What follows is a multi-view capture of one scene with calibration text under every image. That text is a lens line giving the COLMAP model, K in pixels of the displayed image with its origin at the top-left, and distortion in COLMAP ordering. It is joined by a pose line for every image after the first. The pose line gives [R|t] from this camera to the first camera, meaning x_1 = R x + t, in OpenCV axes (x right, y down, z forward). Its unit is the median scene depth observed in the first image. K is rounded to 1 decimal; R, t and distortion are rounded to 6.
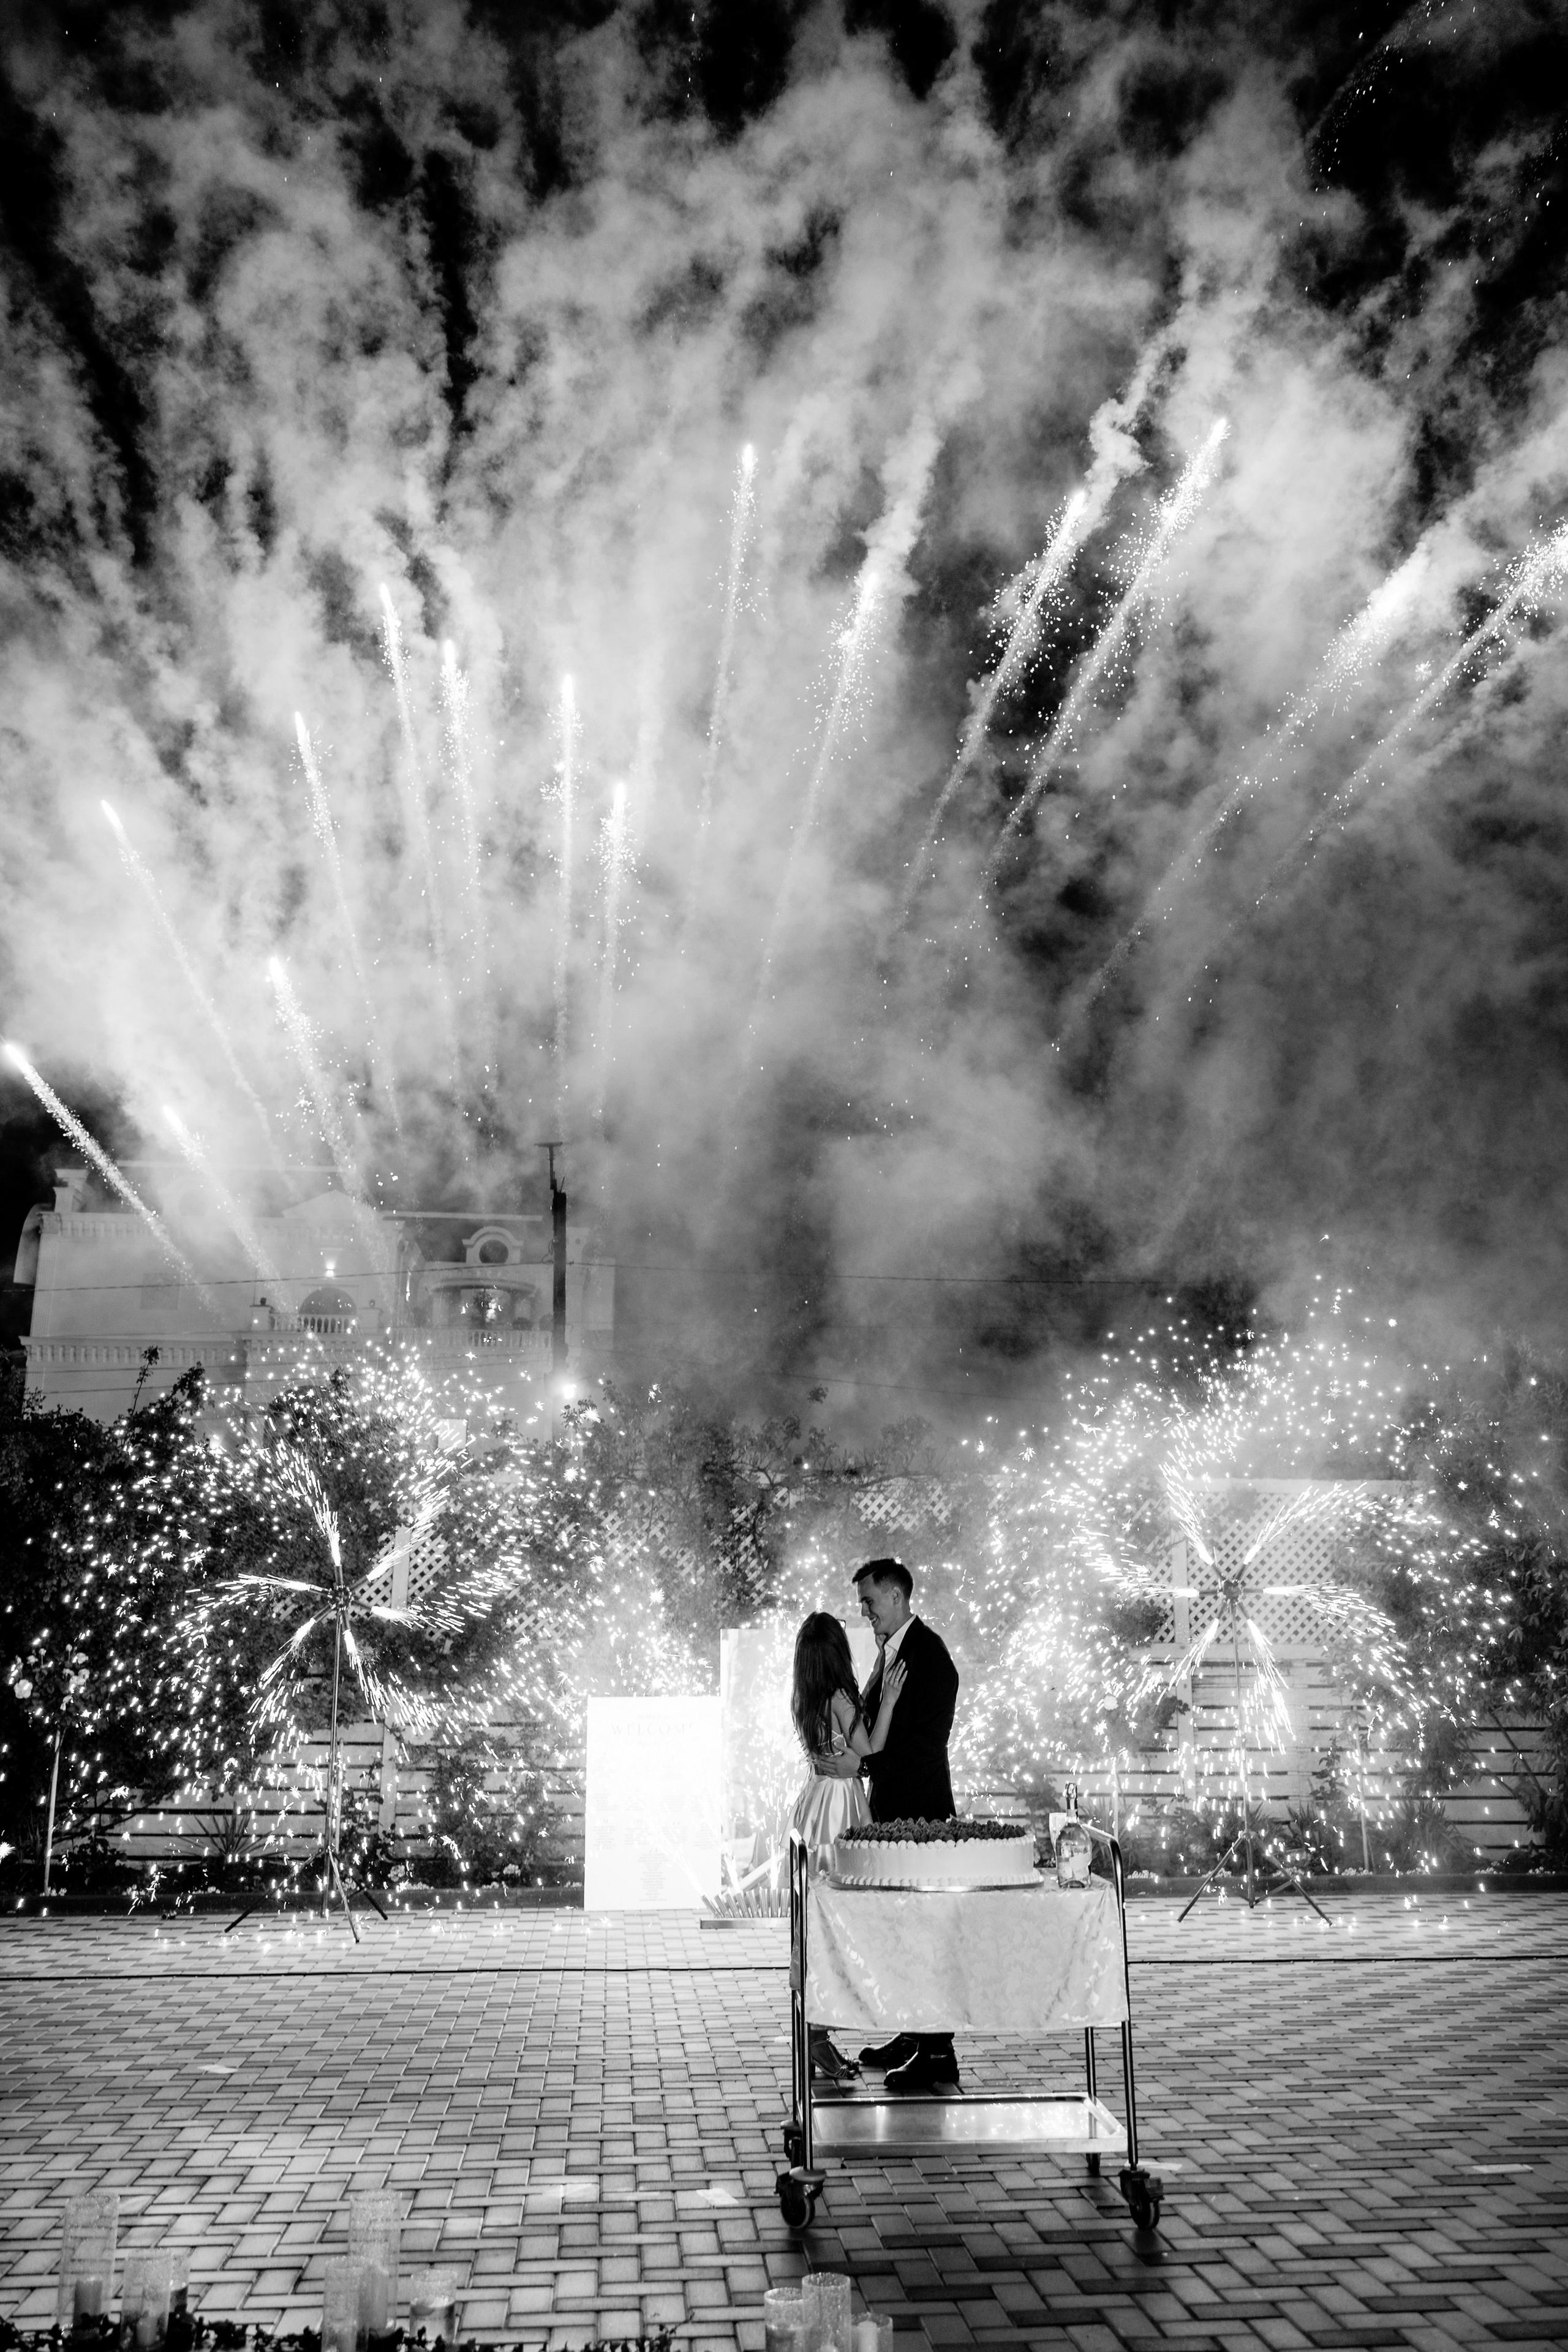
lens RADIAL K [[1942.6, 0, 792.8], [0, 1942.6, 1170.5], [0, 0, 1]] dist [0.008103, 0.001817]
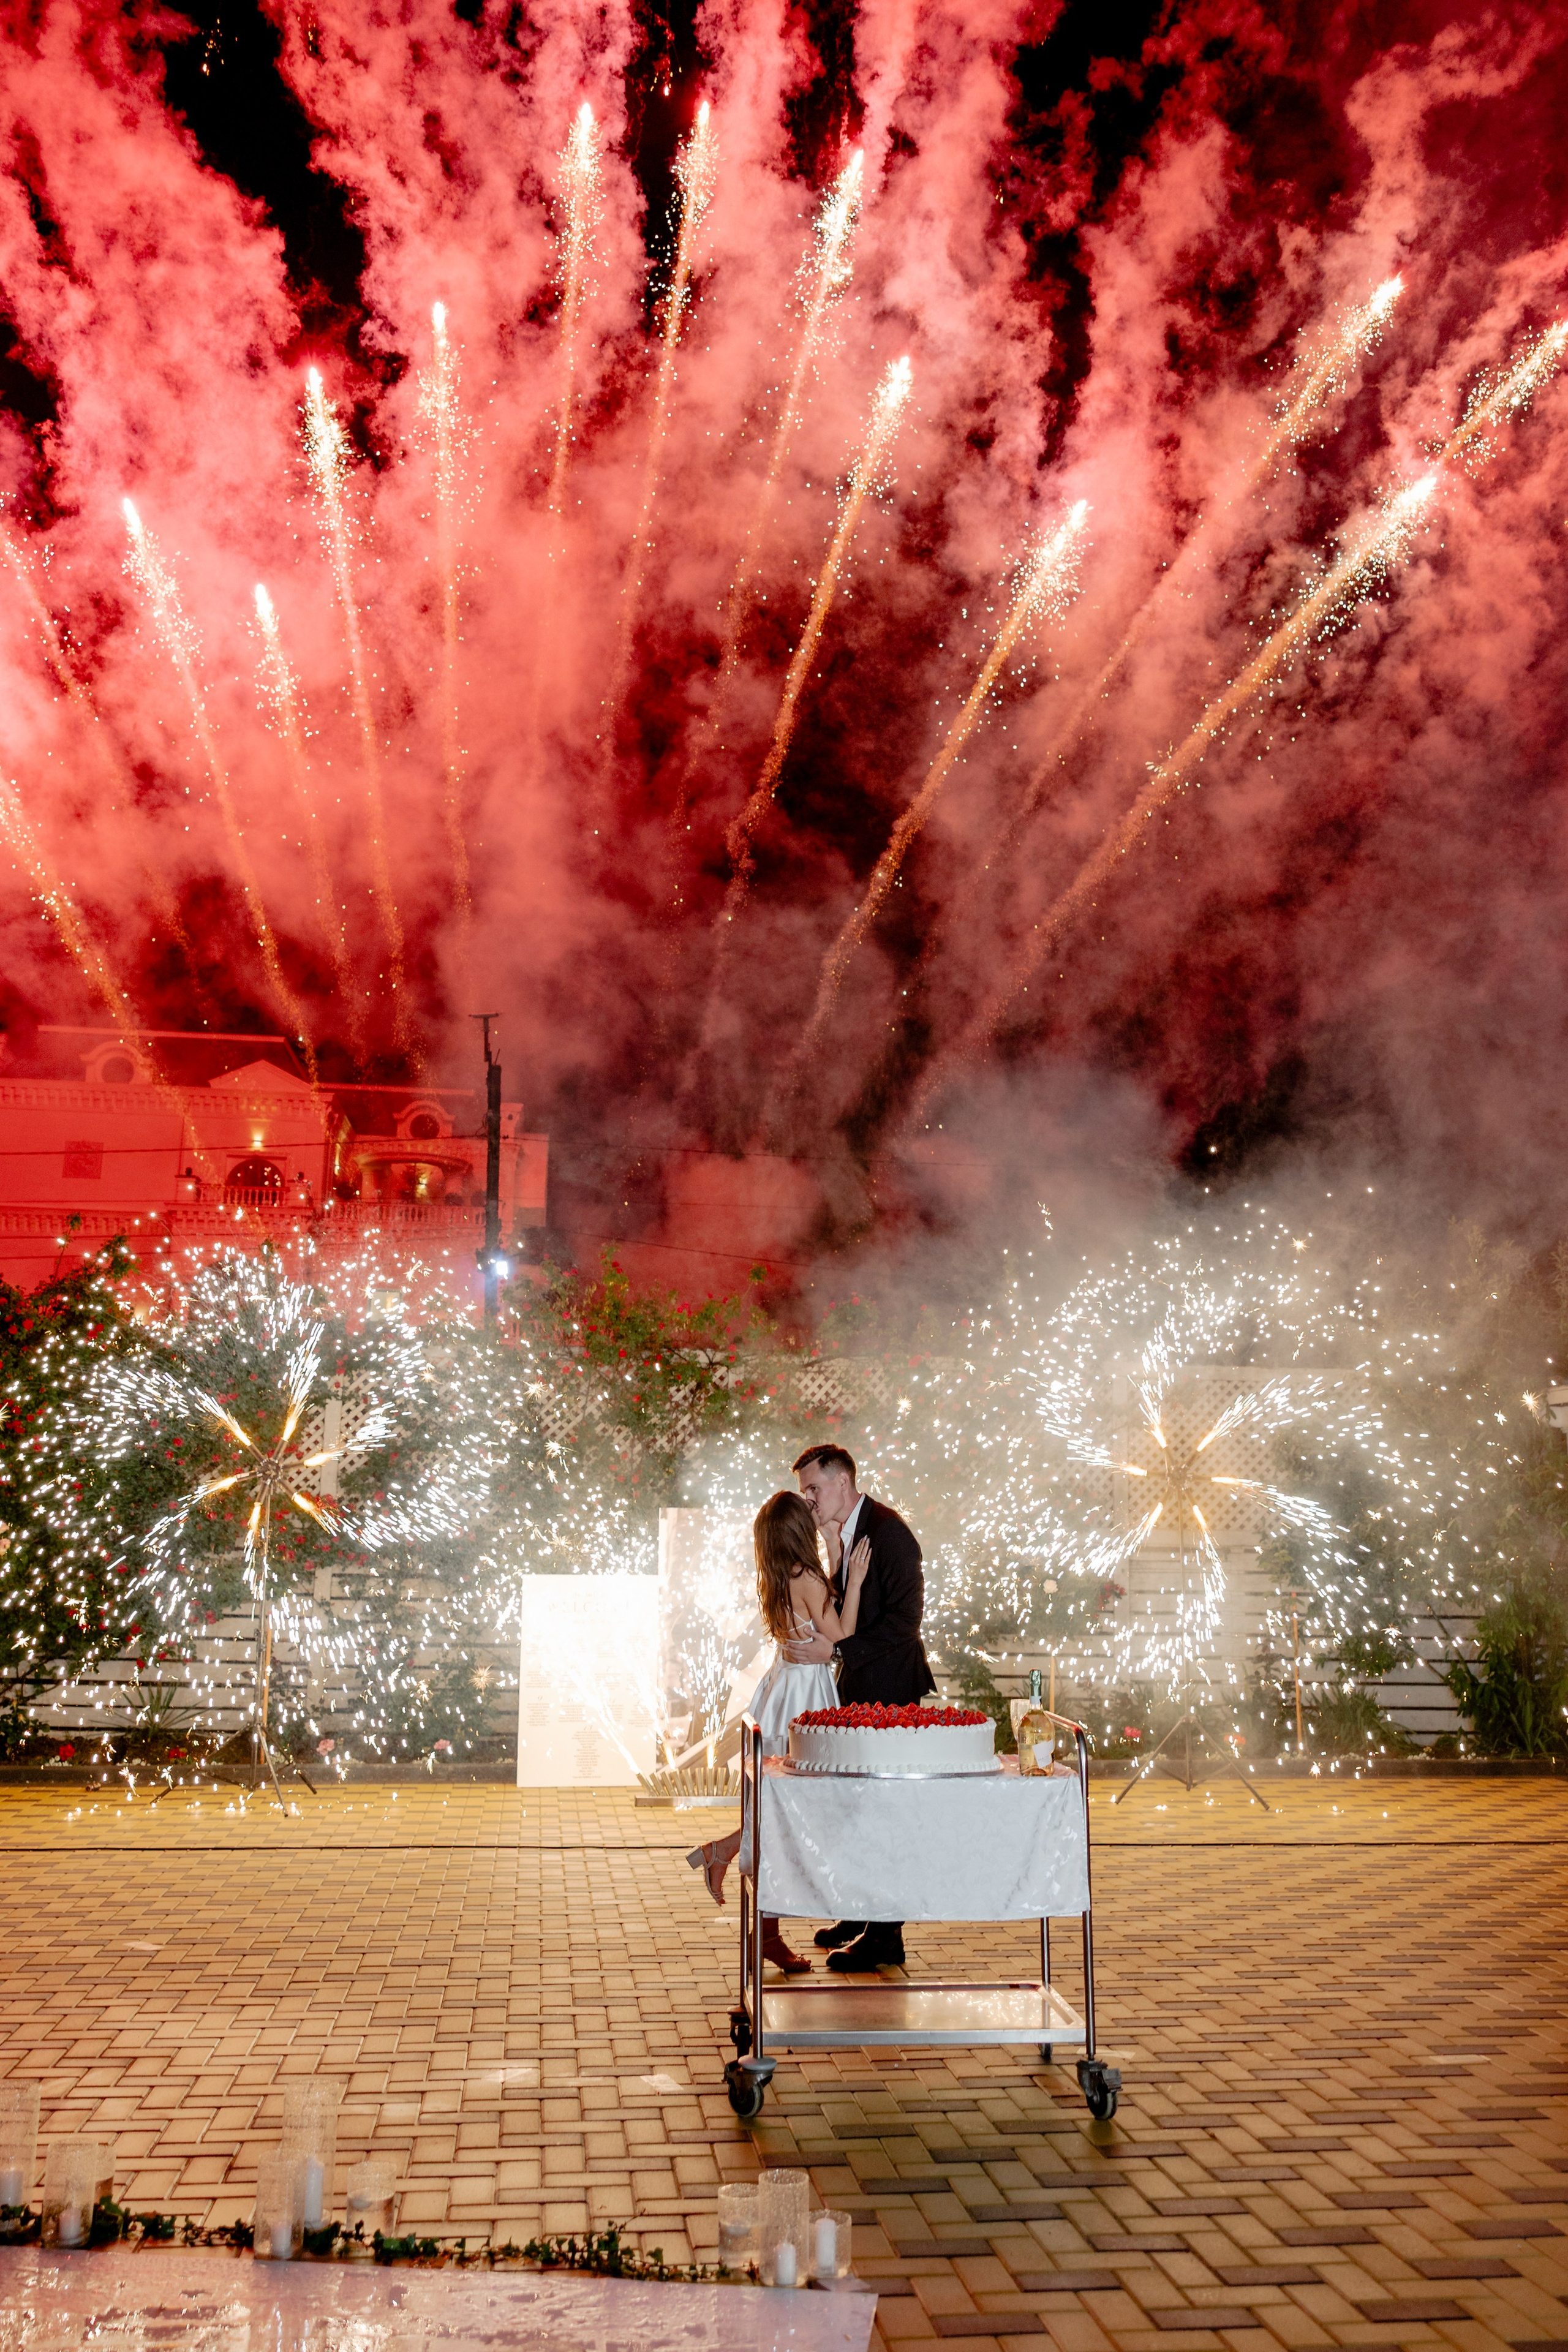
lens RADIAL K [[1951.5, 0, 778.4], [0, 1951.5, 1161.7], [0, 0, 1]] dist [0.006285, 0.004570]
pose [[0.999436, 0.019325, 0.027478, -0.013557], [-0.020818, 0.998263, 0.055113, 0.010190], [-0.026365, -0.055654, 0.998102, 0.040491]]
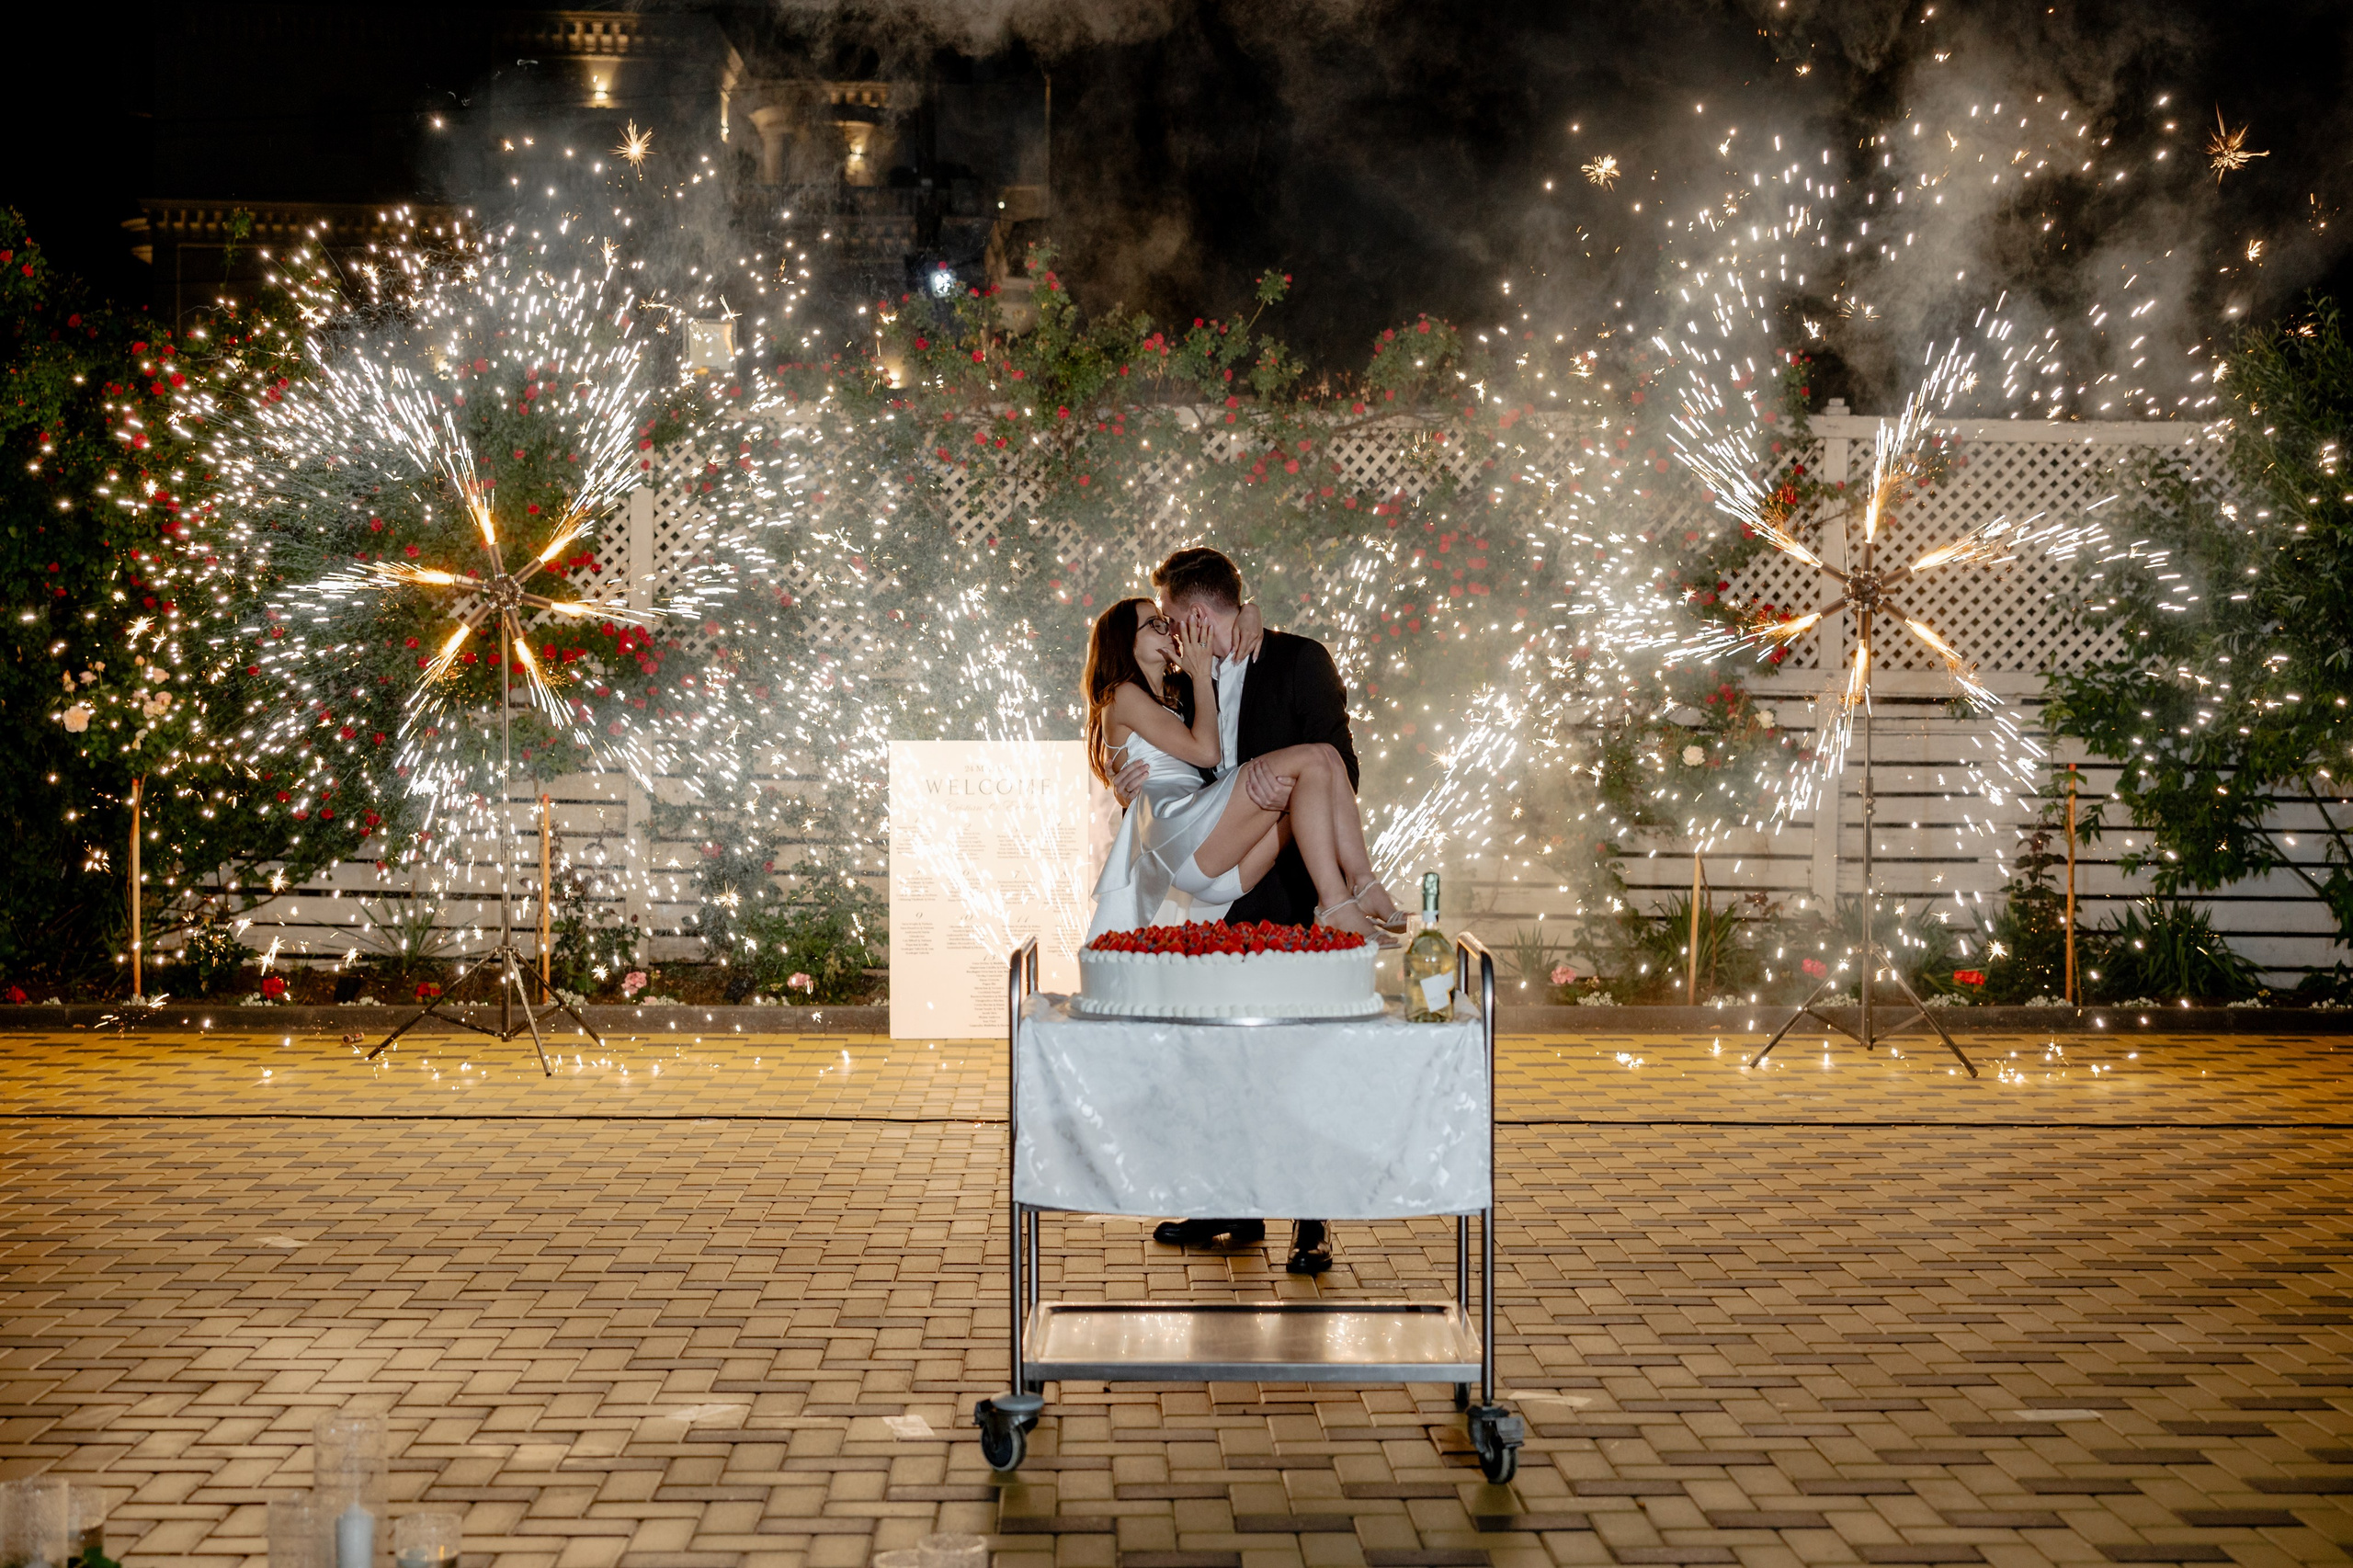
lens RADIAL K [[2985.0, 0, 1176.5], [0, 2985.0, 784.0], [0, 0, 1]] dist [0.000042, 0.075370]
pose [[0.998063, 0.010855, -0.061253, 0.100285], [0.006421, 0.961424, 0.274995, 0.006425], [0.061875, -0.274856, 0.959492, 0.028349]]
